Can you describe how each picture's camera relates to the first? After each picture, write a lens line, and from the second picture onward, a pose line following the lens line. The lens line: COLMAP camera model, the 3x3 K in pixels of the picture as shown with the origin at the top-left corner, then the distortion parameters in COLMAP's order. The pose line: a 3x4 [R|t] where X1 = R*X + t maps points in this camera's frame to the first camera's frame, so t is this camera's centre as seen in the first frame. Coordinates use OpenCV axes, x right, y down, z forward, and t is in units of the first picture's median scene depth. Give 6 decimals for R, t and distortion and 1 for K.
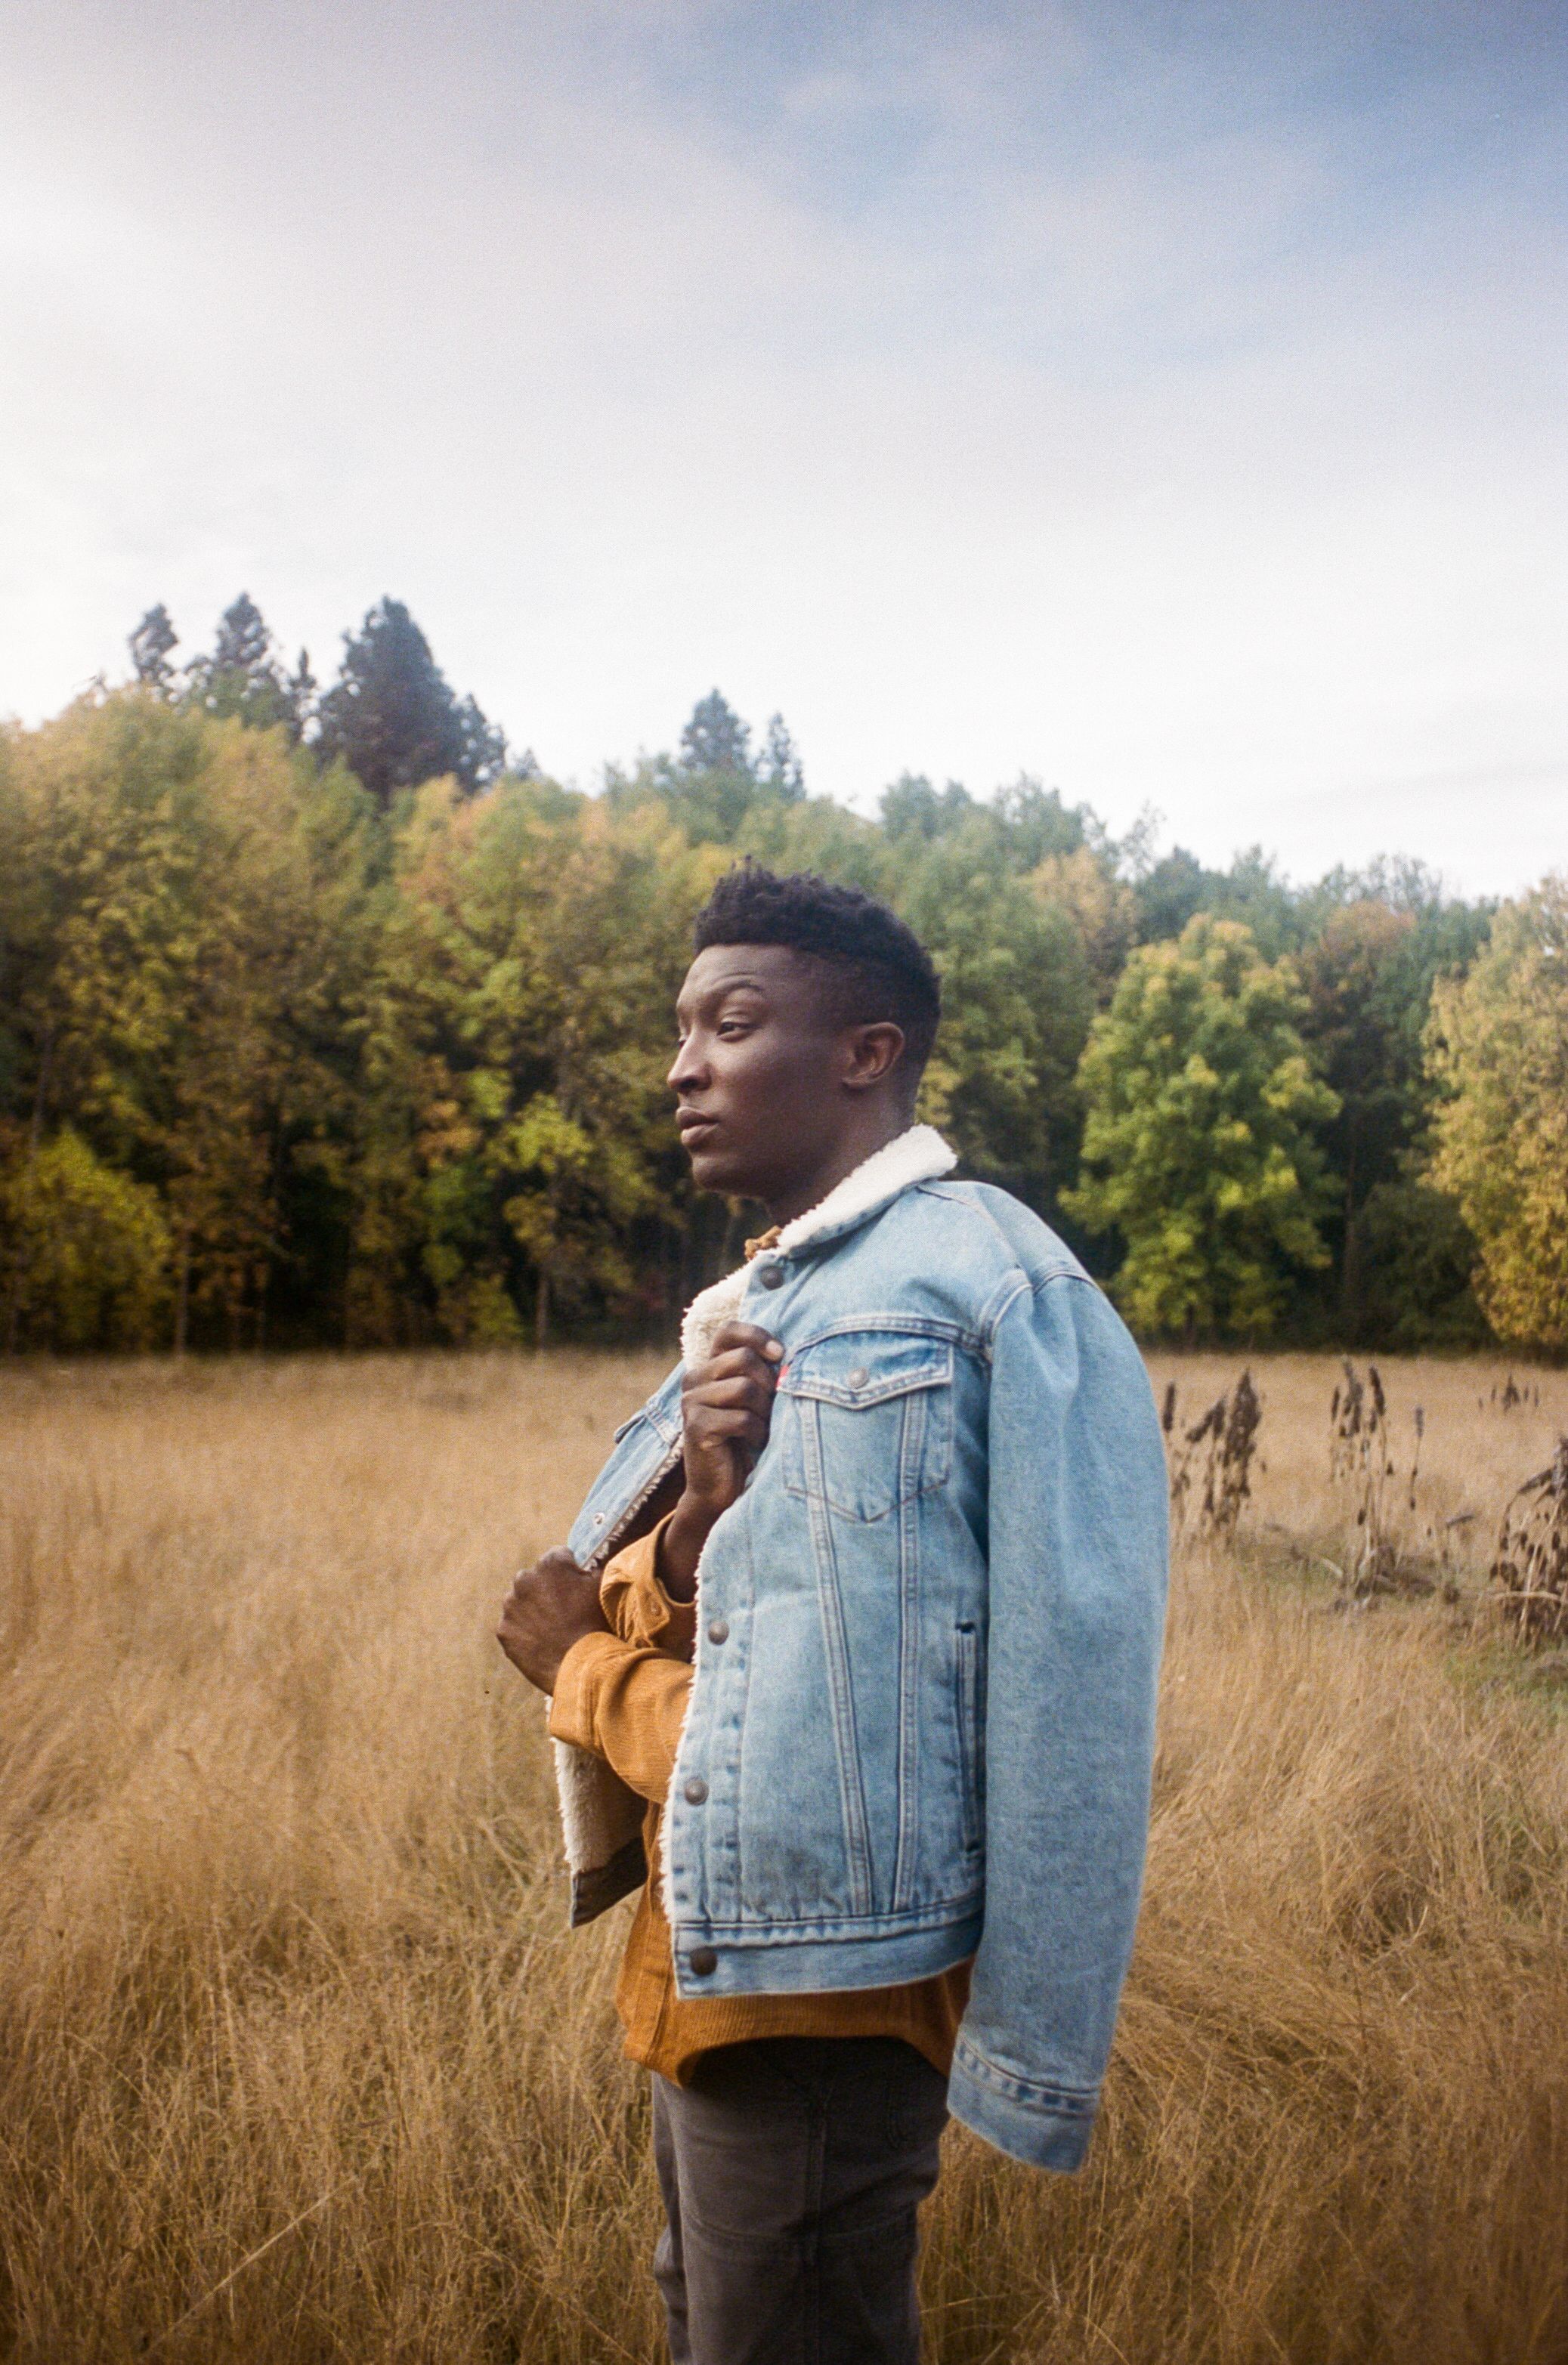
lens RADIAL K [[2128.8, 0, 784.0], [0, 2128.8, 1182.5], [0, 0, 1]] dist [-0.074949, 0.324251]
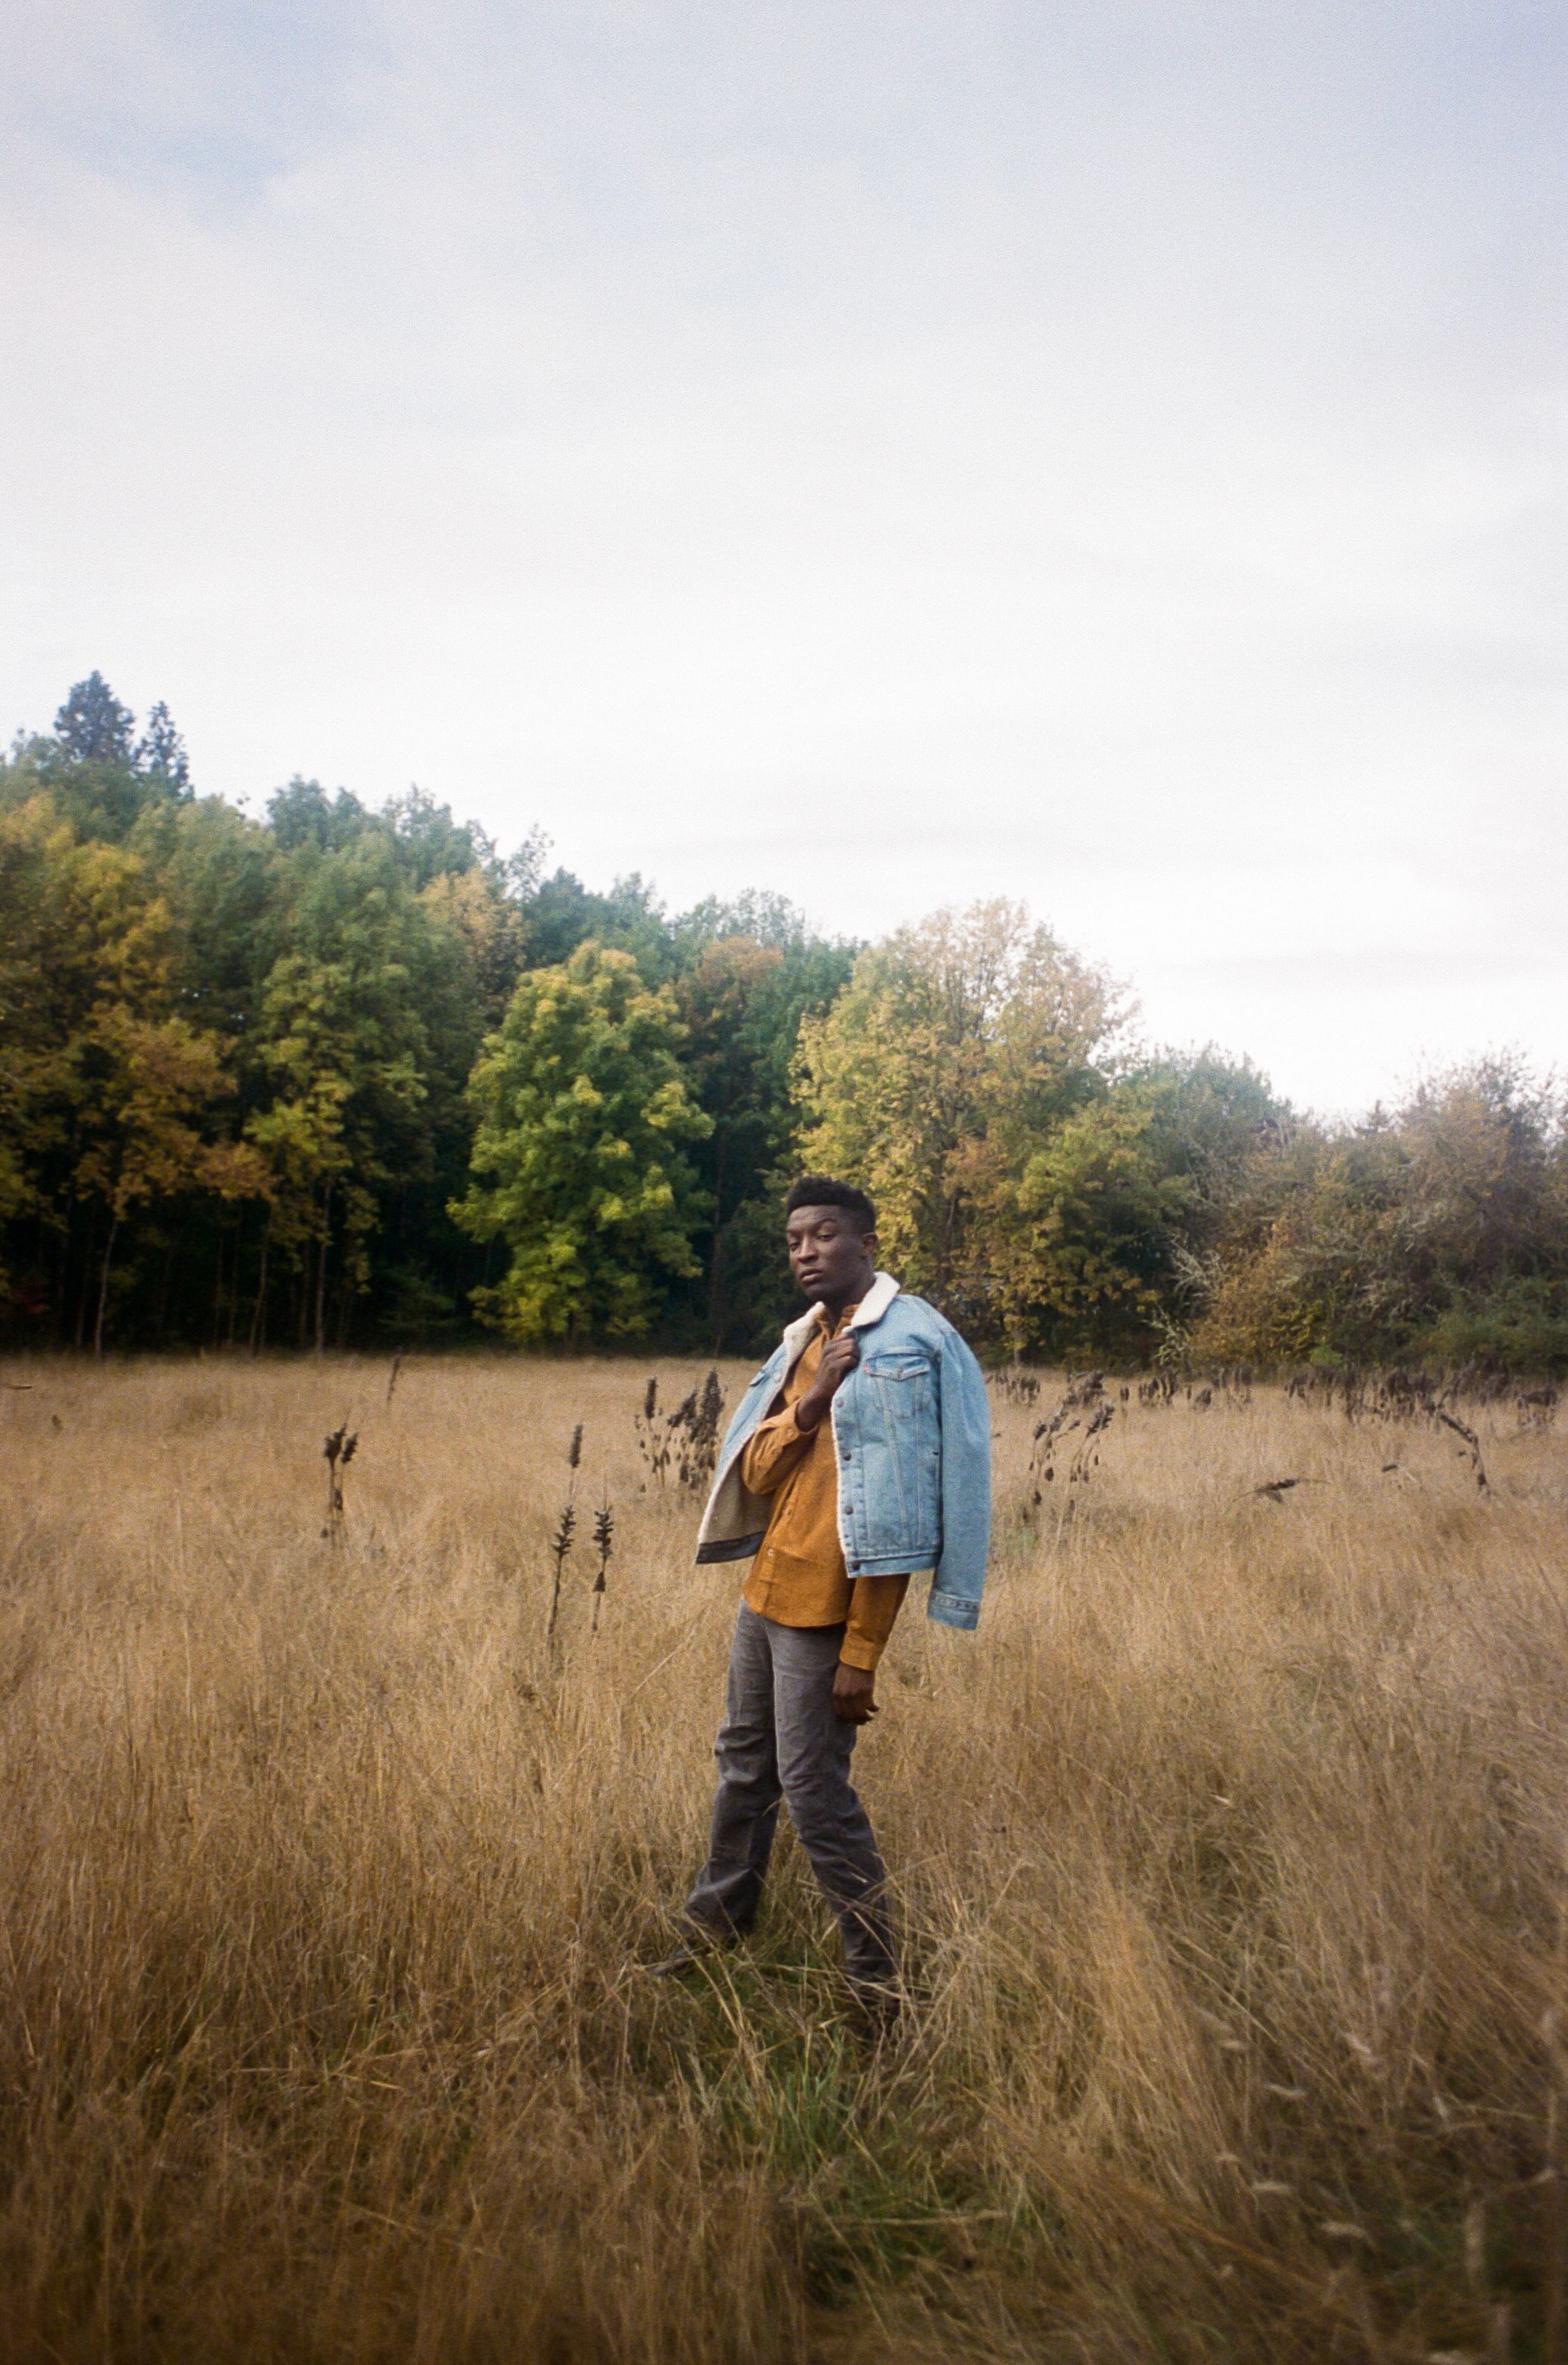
lens RADIAL K [[2309.2, 0, 784.0], [0, 2309.2, 1182.5], [0, 0, 1]] dist [-0.085070, 0.439142]
pose [[0.949192, 0.021199, 0.313982, -0.069051], [-0.022523, 0.999746, 0.000590, -0.009611], [-0.313890, -0.007632, 0.949429, -0.118385]]
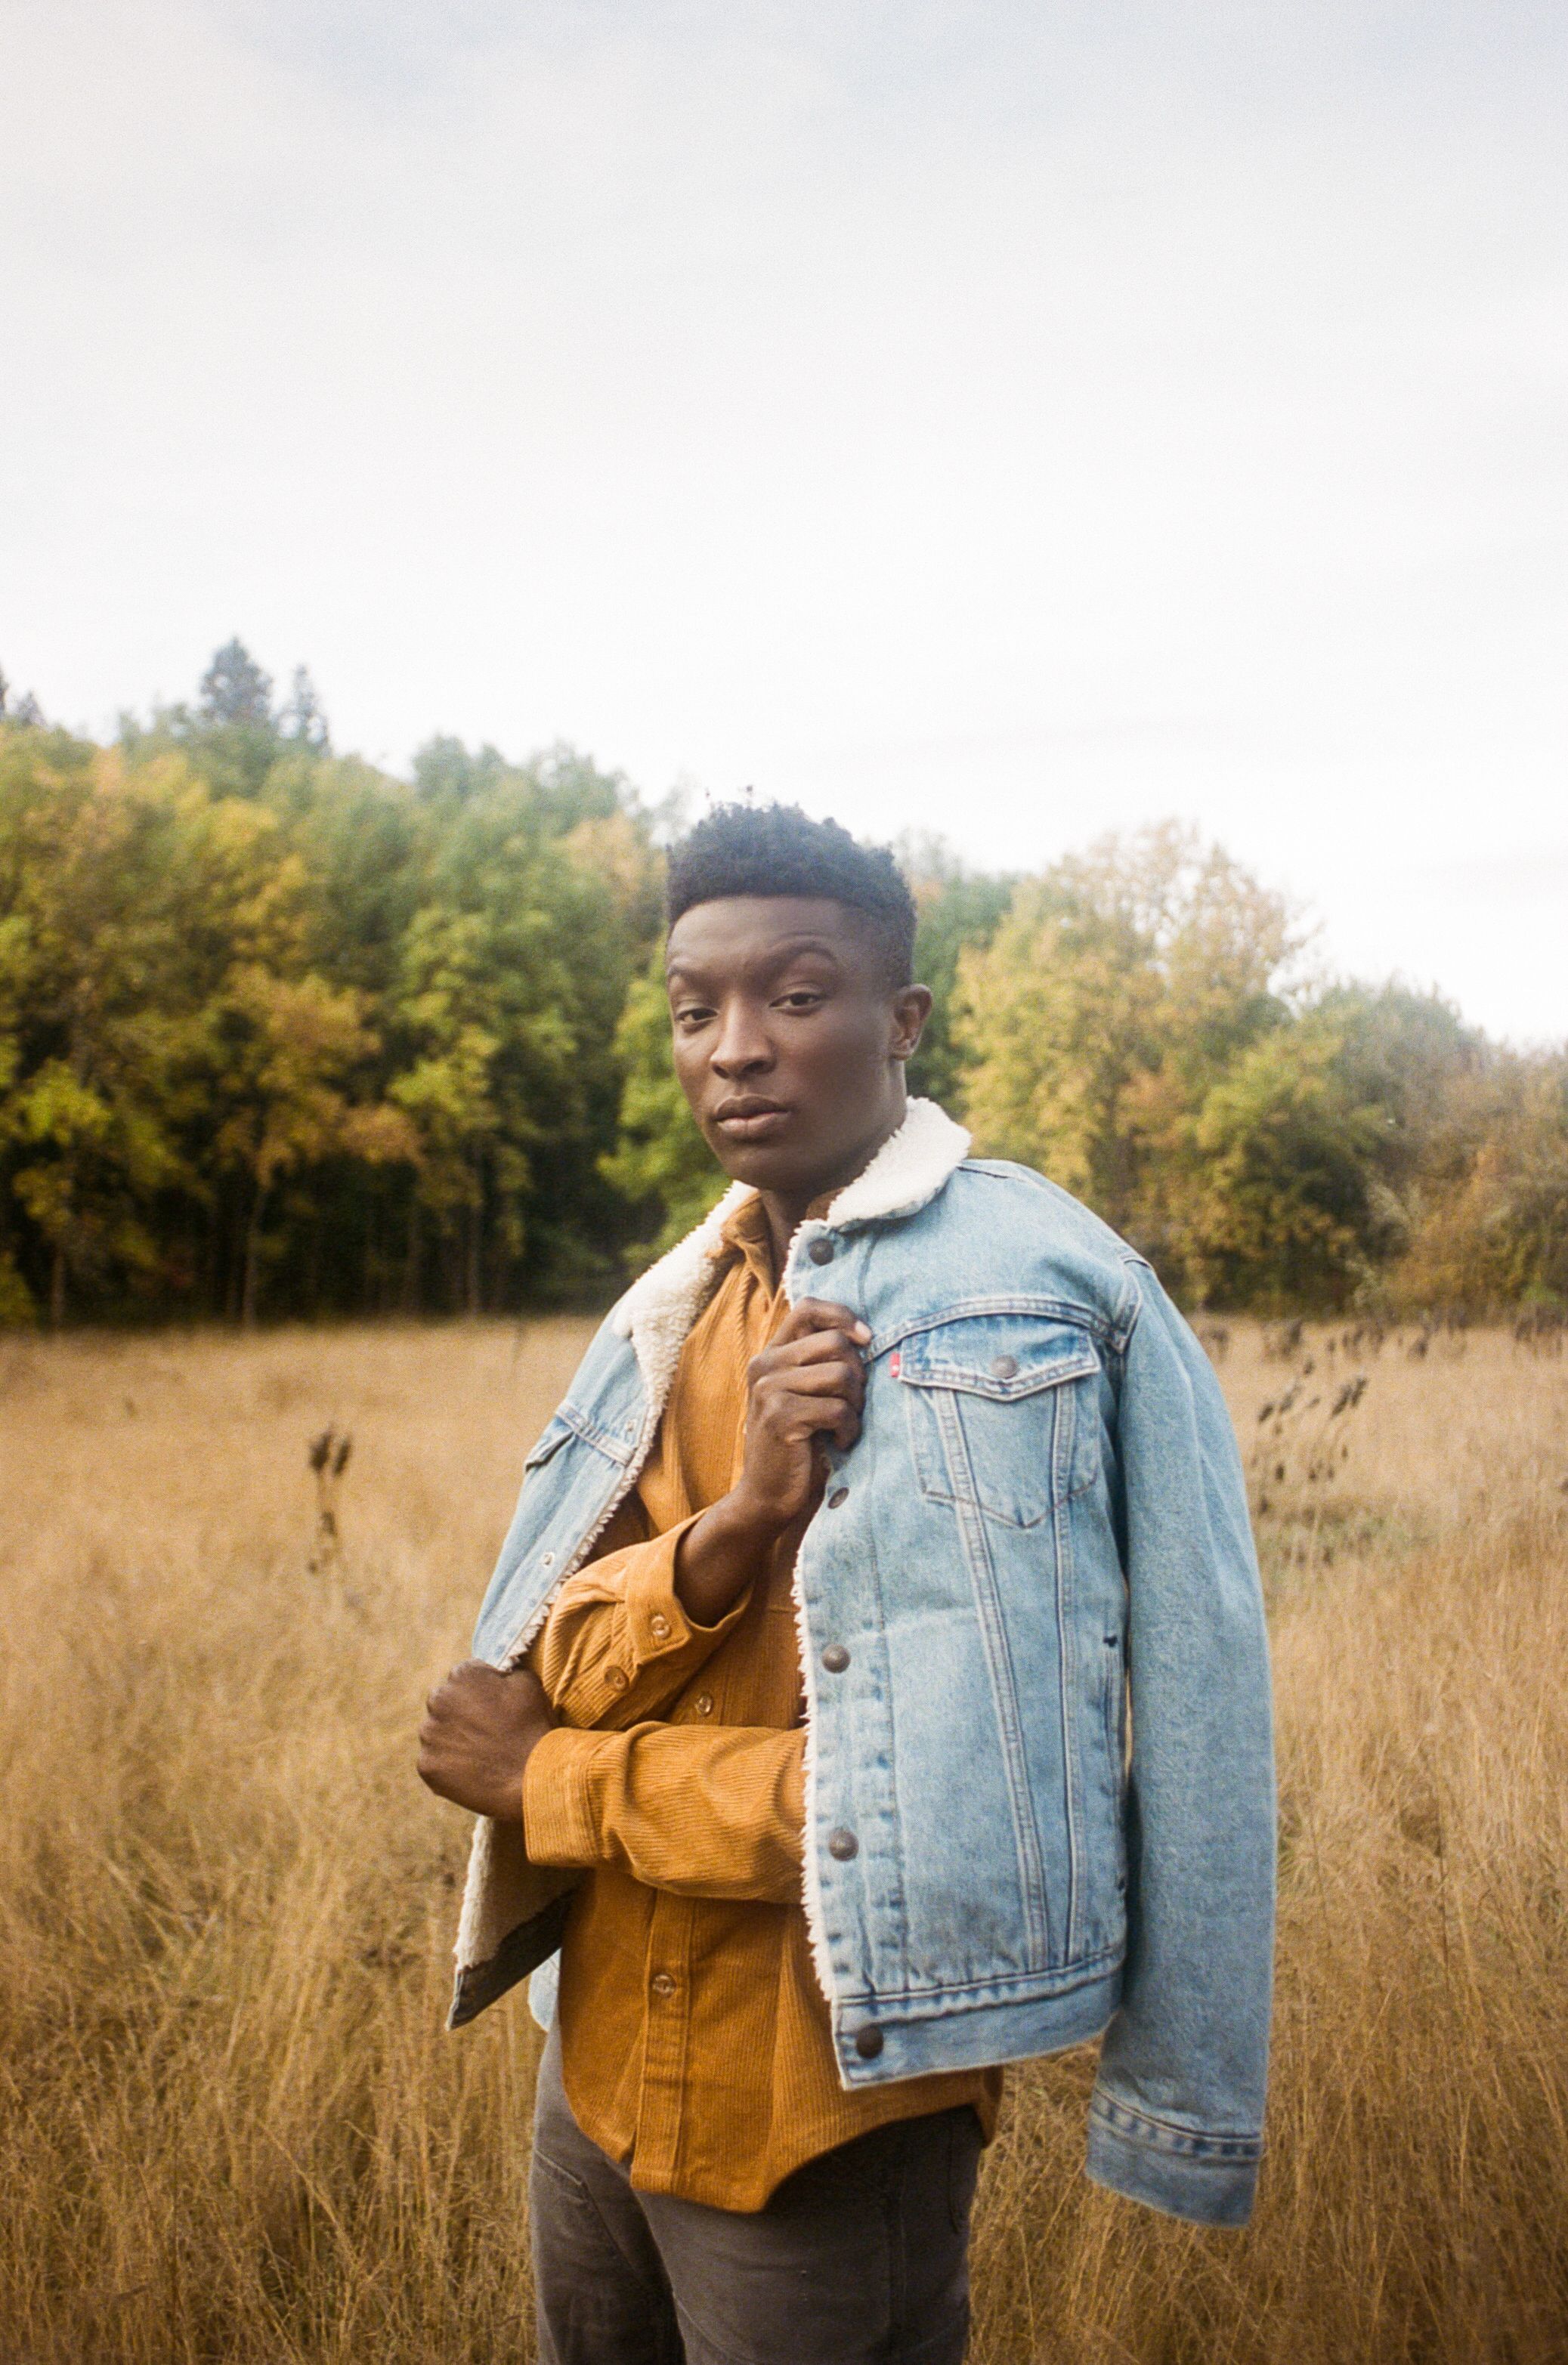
lens RADIAL K [[2128.8, 0, 784.0], [0, 2128.8, 1182.5], [0, 0, 1]] dist [-0.074949, 0.324251]
pose [[0.973002, -0.012570, 0.230455, -0.016672], [0.008992, 0.999822, 0.016570, 0.000001], [-0.230622, -0.014050, 0.972942, 0.010190]]
